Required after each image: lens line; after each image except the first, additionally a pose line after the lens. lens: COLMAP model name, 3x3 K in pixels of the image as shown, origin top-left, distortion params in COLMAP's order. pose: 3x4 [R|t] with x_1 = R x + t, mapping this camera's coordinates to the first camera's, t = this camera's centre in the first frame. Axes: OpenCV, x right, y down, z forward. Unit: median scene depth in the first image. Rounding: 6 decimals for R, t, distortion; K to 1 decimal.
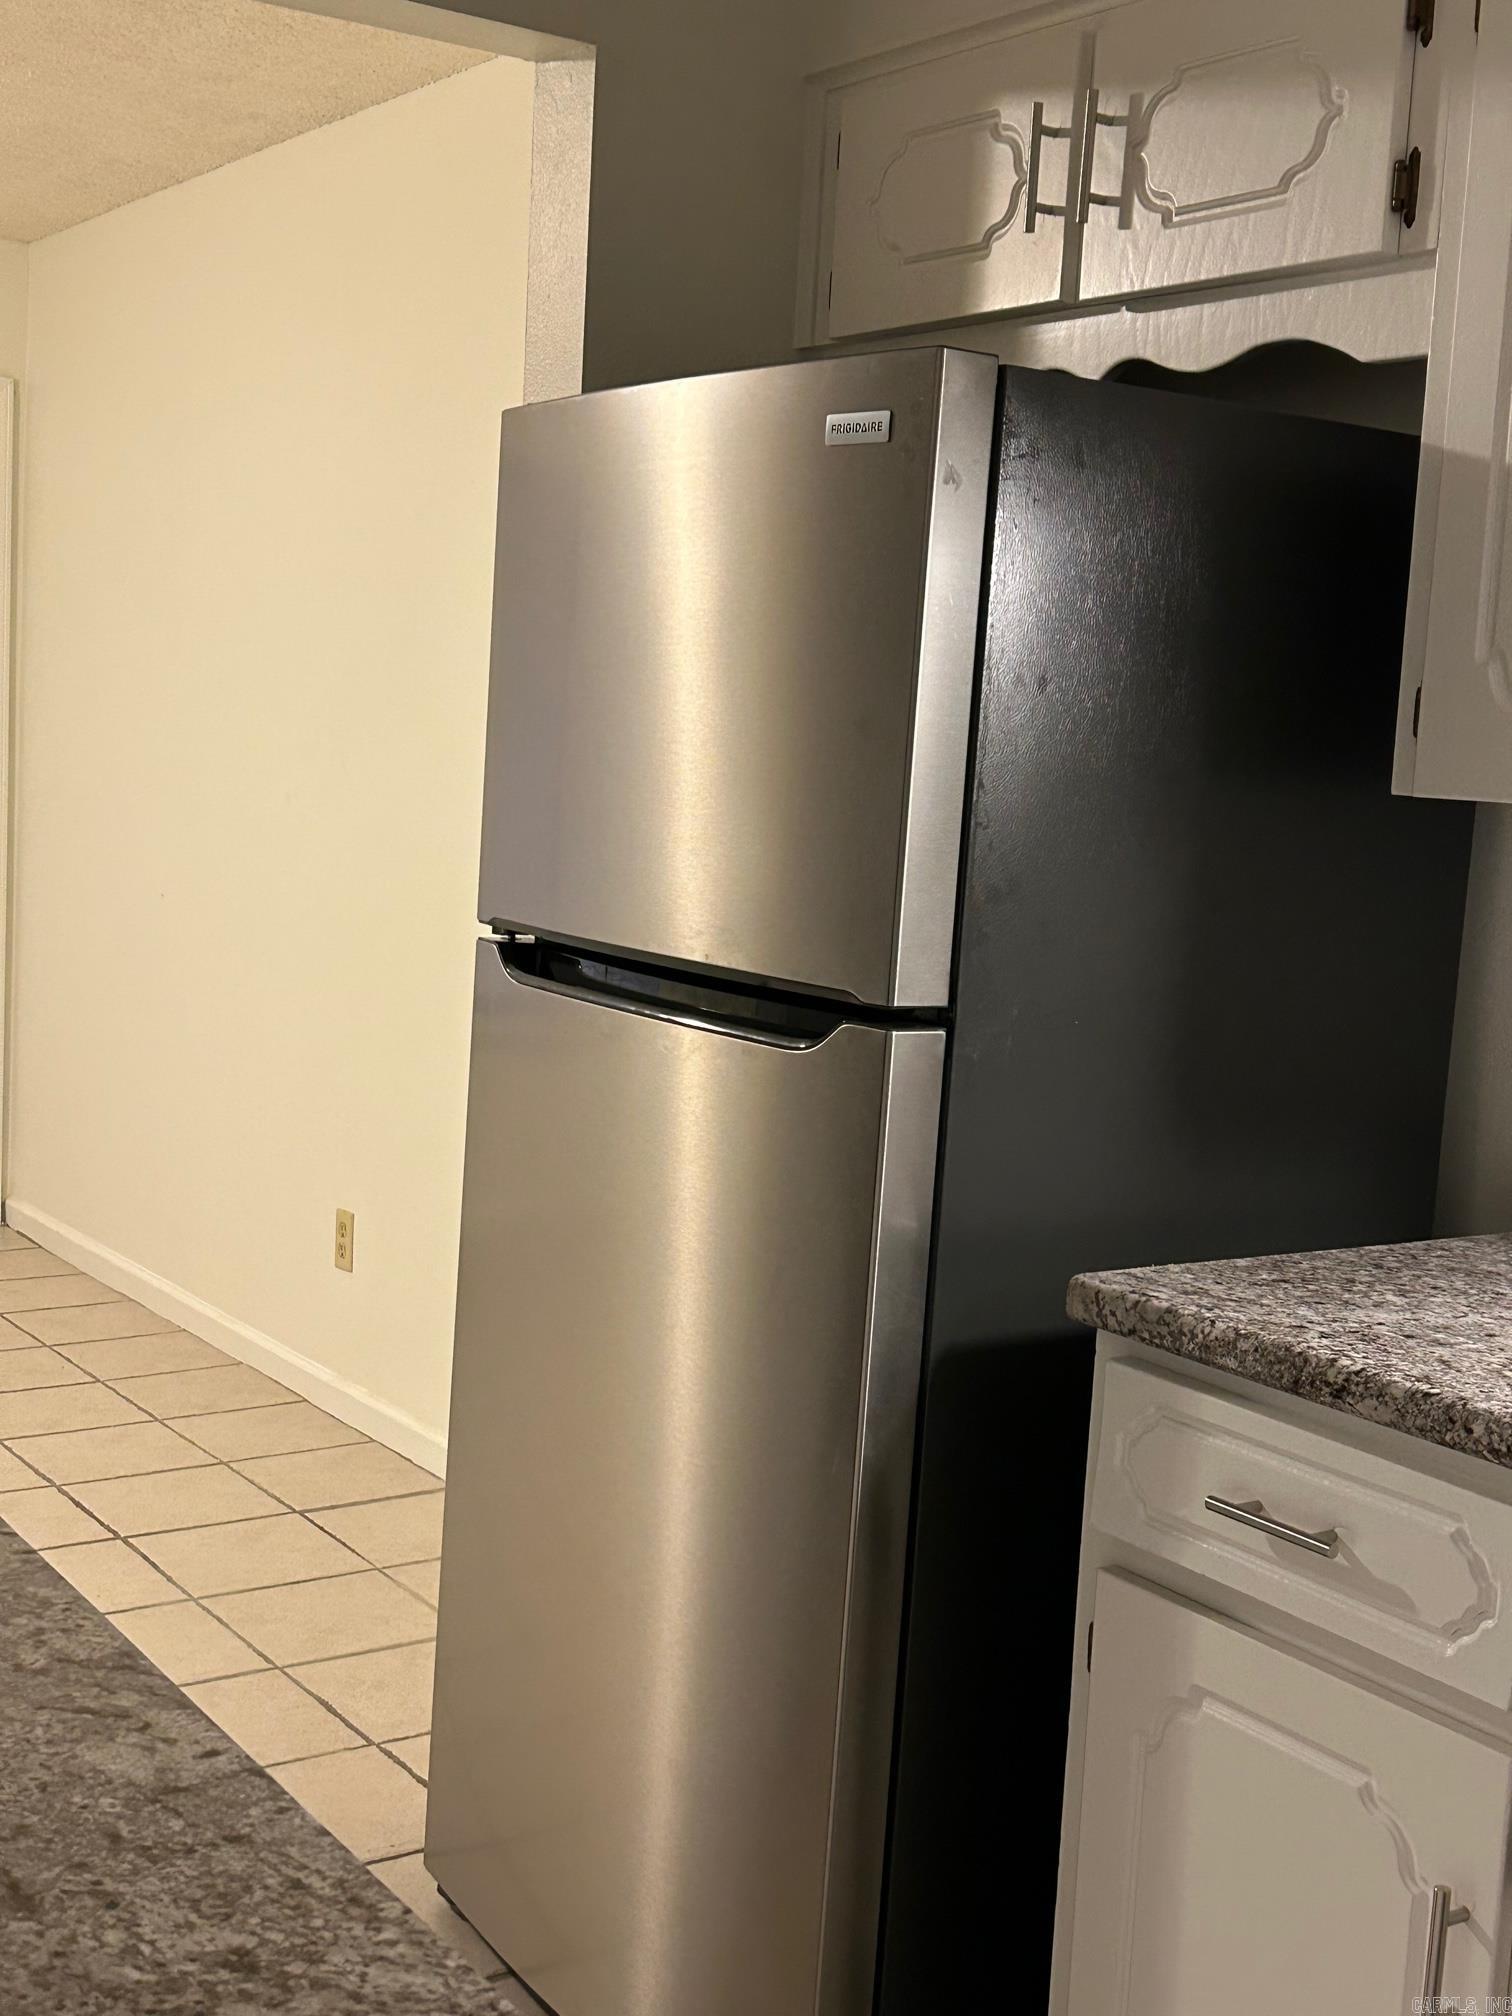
lens RADIAL K [[2567.5, 0, 749.7], [0, 2567.5, 1014.0], [0, 0, 1]] dist [0.148655, -0.527237]
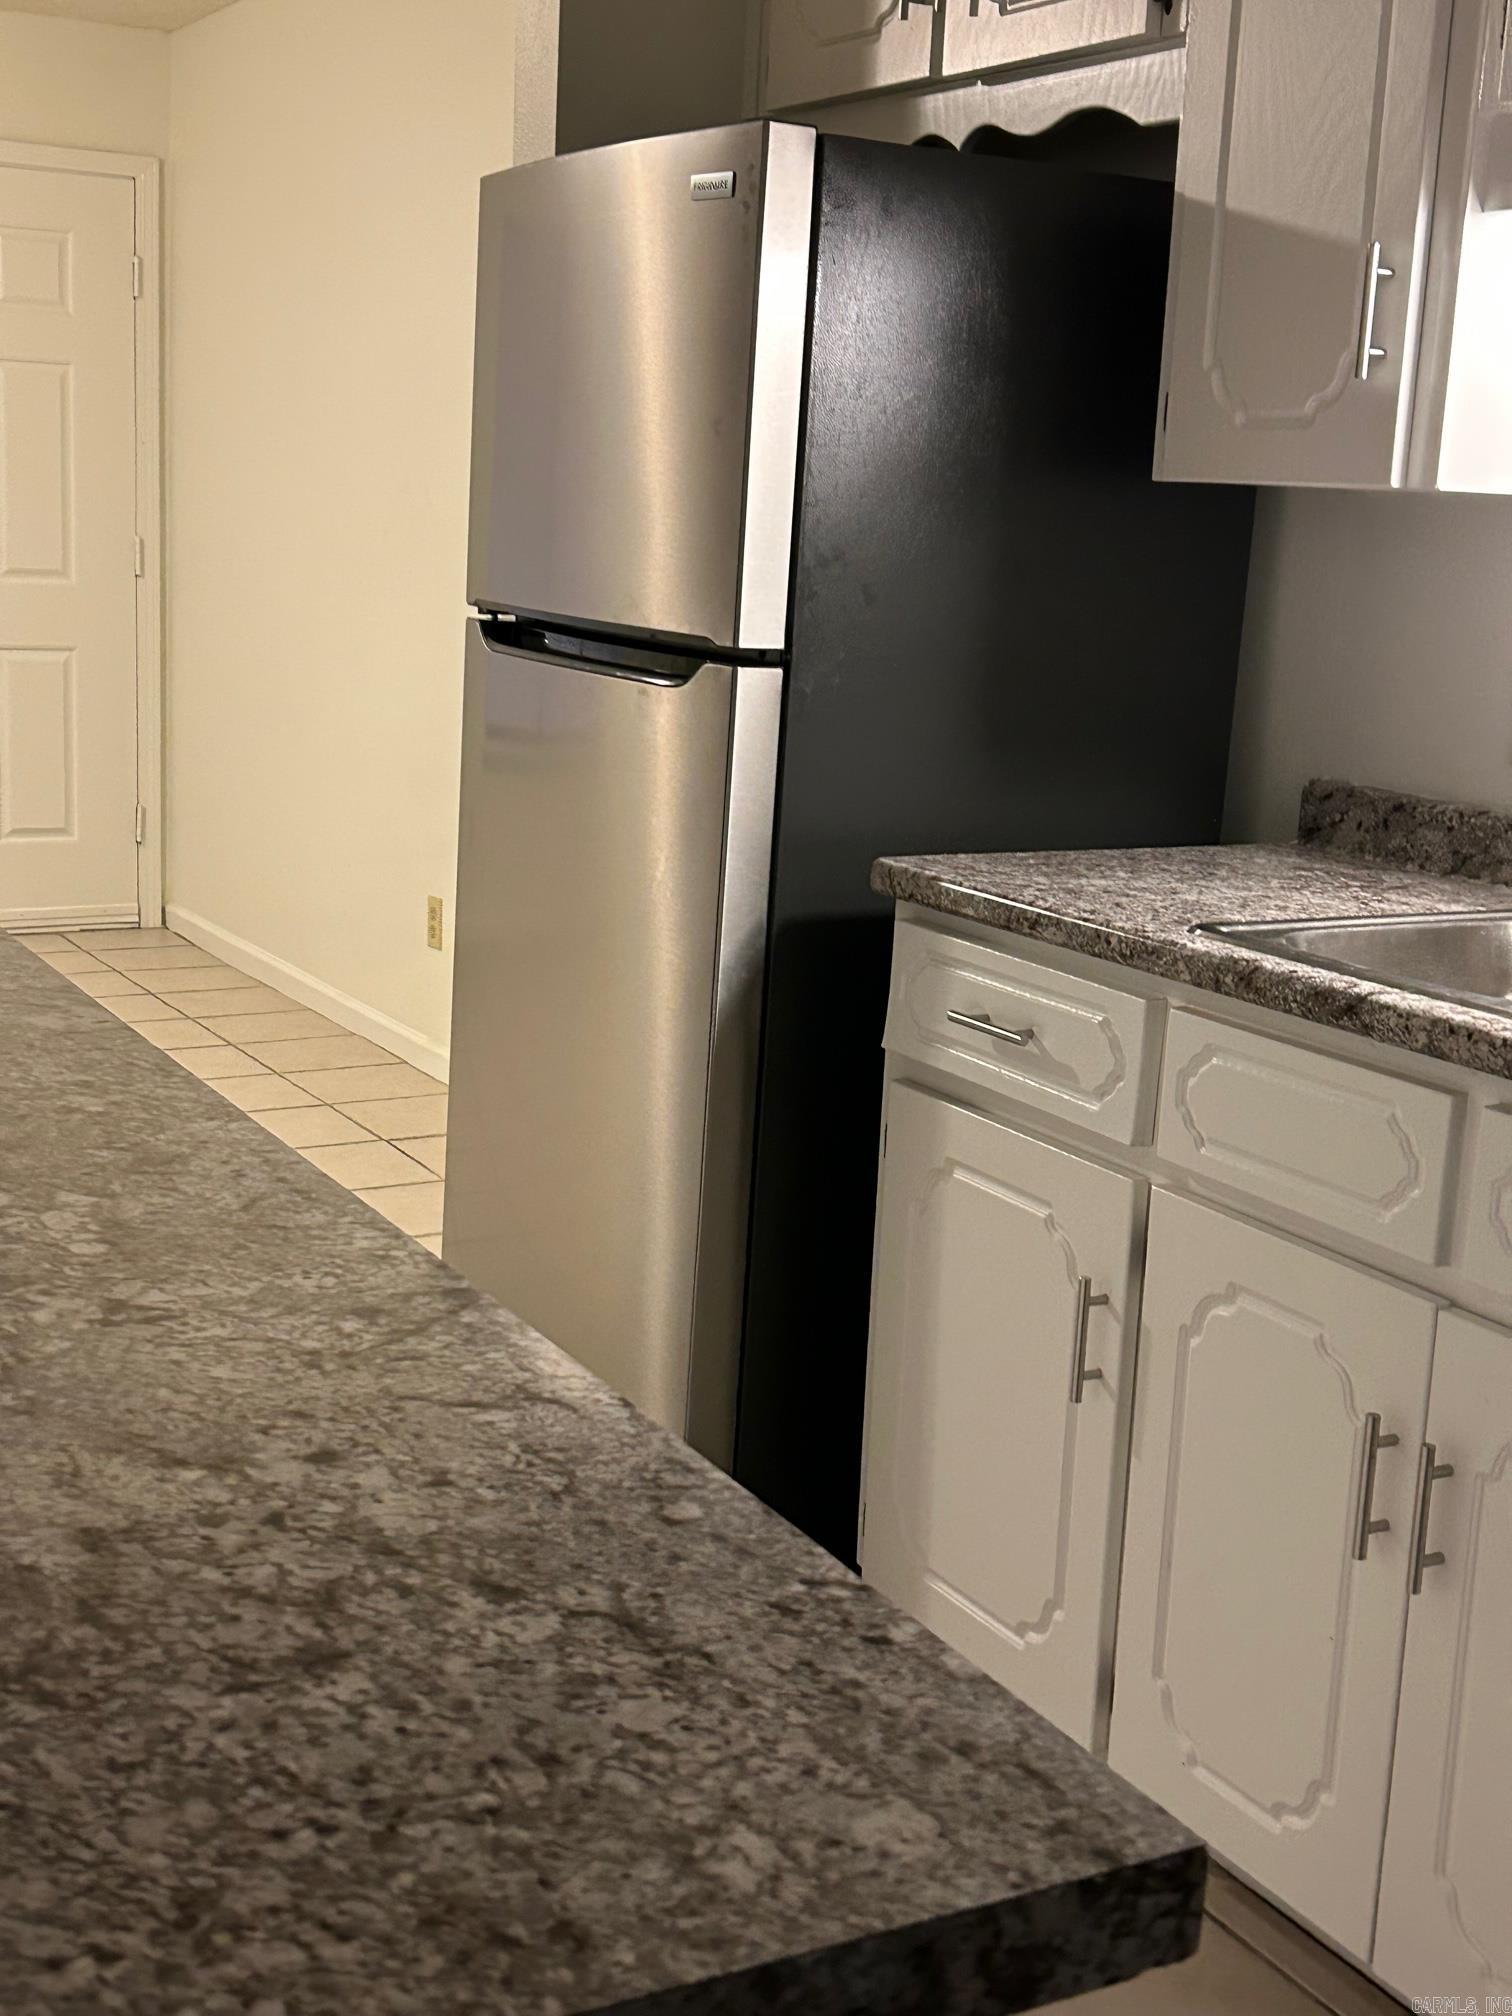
lens RADIAL K [[2567.5, 0, 749.7], [0, 2567.5, 1014.0], [0, 0, 1]] dist [0.148655, -0.527237]
pose [[0.996724, 0.009980, -0.080265, 0.163472], [-0.003377, 0.996629, 0.081974, 0.072672], [0.080813, -0.081435, 0.993397, -0.289156]]
